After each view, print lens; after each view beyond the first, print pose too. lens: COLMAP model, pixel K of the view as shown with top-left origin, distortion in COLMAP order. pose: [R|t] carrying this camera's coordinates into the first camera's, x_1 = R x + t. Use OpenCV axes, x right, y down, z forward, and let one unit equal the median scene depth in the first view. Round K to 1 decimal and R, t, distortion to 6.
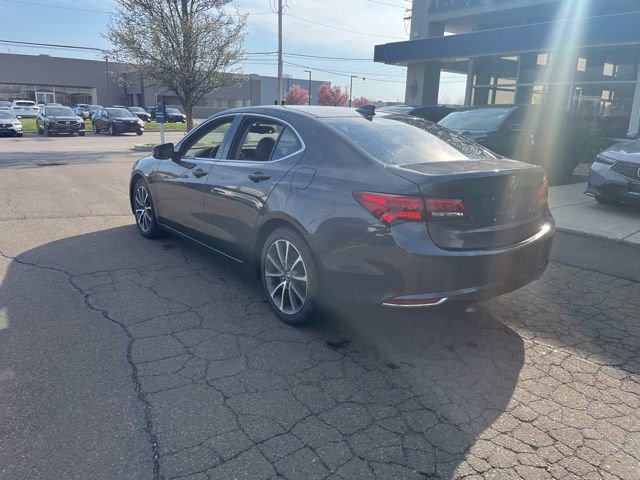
lens RADIAL K [[484.3, 0, 318.5], [0, 484.3, 234.6], [0, 0, 1]] dist [0.078897, -0.102143]
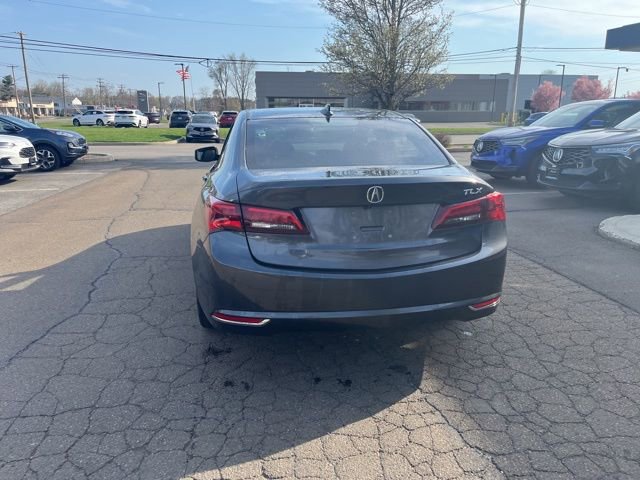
lens RADIAL K [[484.3, 0, 318.7], [0, 484.3, 242.5], [0, 0, 1]] dist [0.078897, -0.102143]
pose [[0.880845, 0.089576, -0.464853, 0.429891], [-0.086401, 0.995862, 0.028180, -0.024807], [0.465453, 0.015341, 0.884939, 0.148121]]
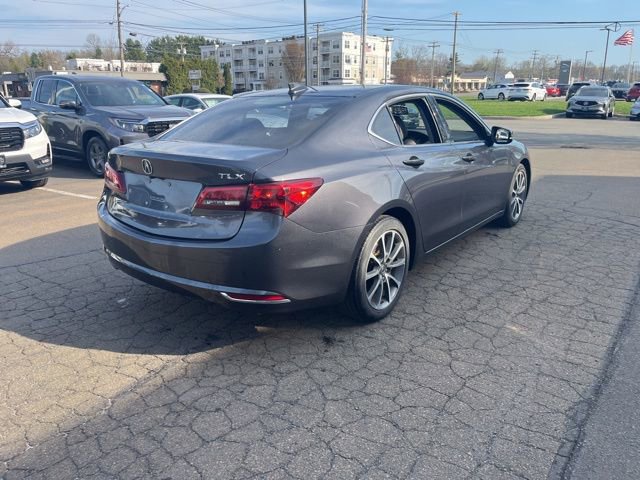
lens RADIAL K [[484.3, 0, 318.2], [0, 484.3, 238.0], [0, 0, 1]] dist [0.078897, -0.102143]
pose [[0.264141, 0.246364, -0.932488, 0.842825], [-0.211693, 0.958059, 0.193155, -0.136849], [0.940965, 0.146381, 0.305216, 0.641490]]
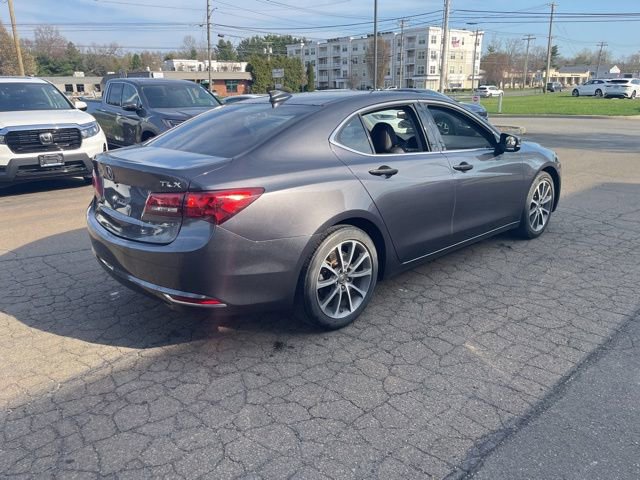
lens RADIAL K [[484.3, 0, 318.4], [0, 484.3, 244.4], [0, 0, 1]] dist [0.078897, -0.102143]
pose [[0.100062, 0.270286, -0.957566, 0.877928], [-0.217516, 0.945060, 0.244026, -0.185364], [0.970914, 0.183869, 0.153356, 0.789624]]
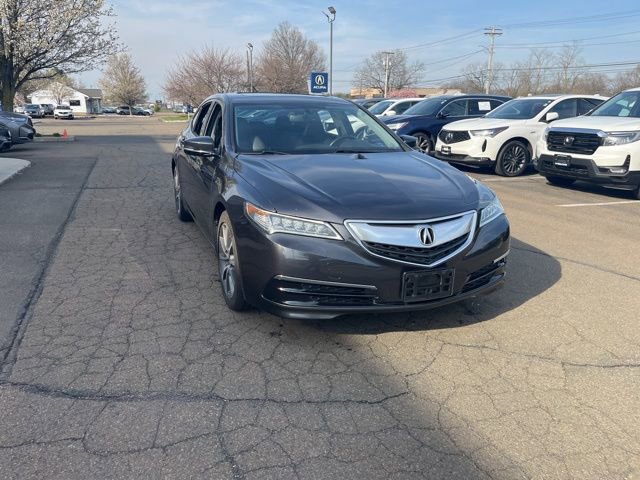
lens RADIAL K [[484.3, 0, 317.5], [0, 484.3, 239.9], [0, 0, 1]] dist [0.078897, -0.102143]
pose [[-0.961364, -0.108036, 0.253194, -0.406423], [0.028114, 0.876428, 0.480711, -0.471833], [-0.273841, 0.469256, -0.839530, 1.941592]]
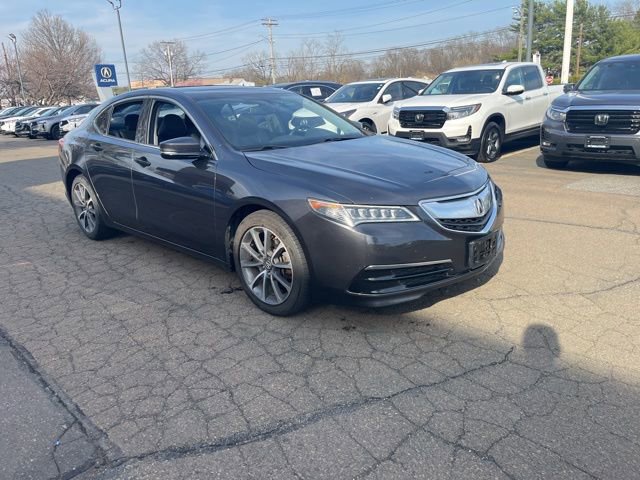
lens RADIAL K [[484.3, 0, 317.5], [0, 484.3, 231.9], [0, 0, 1]] dist [0.078897, -0.102143]
pose [[-0.989332, 0.053979, -0.135308, -0.088884], [-0.018757, 0.873886, 0.485770, -0.470446], [0.144465, 0.483125, -0.863551, 1.954599]]
